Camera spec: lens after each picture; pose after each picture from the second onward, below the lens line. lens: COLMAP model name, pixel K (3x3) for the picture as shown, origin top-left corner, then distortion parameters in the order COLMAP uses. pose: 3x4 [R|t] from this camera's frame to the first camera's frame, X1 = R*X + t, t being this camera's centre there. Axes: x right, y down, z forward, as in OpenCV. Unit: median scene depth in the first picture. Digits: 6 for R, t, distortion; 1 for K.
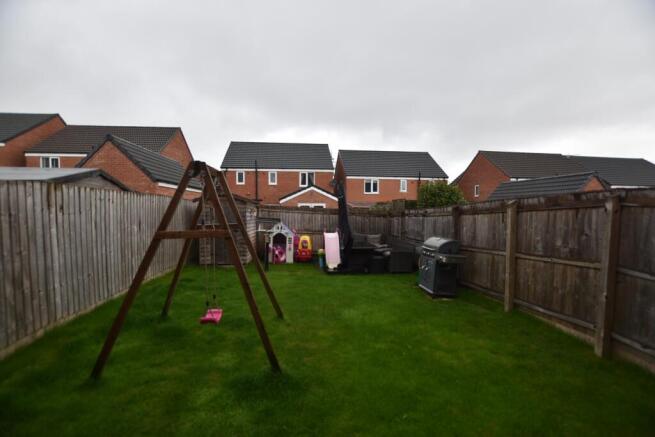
lens RADIAL K [[285.5, 0, 327.5], [0, 285.5, 218.5], [0, 0, 1]] dist [0.000265, -0.000036]
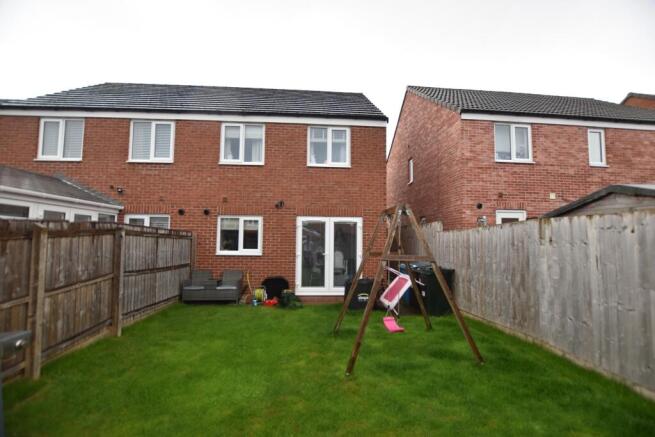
lens RADIAL K [[285.5, 0, 327.5], [0, 285.5, 218.5], [0, 0, 1]] dist [0.000265, -0.000036]
pose [[-0.998102, -0.003834, 0.061465, -0.157678], [-0.006644, 0.998939, -0.045578, -0.051869], [-0.061225, -0.045900, -0.997068, 1.887671]]
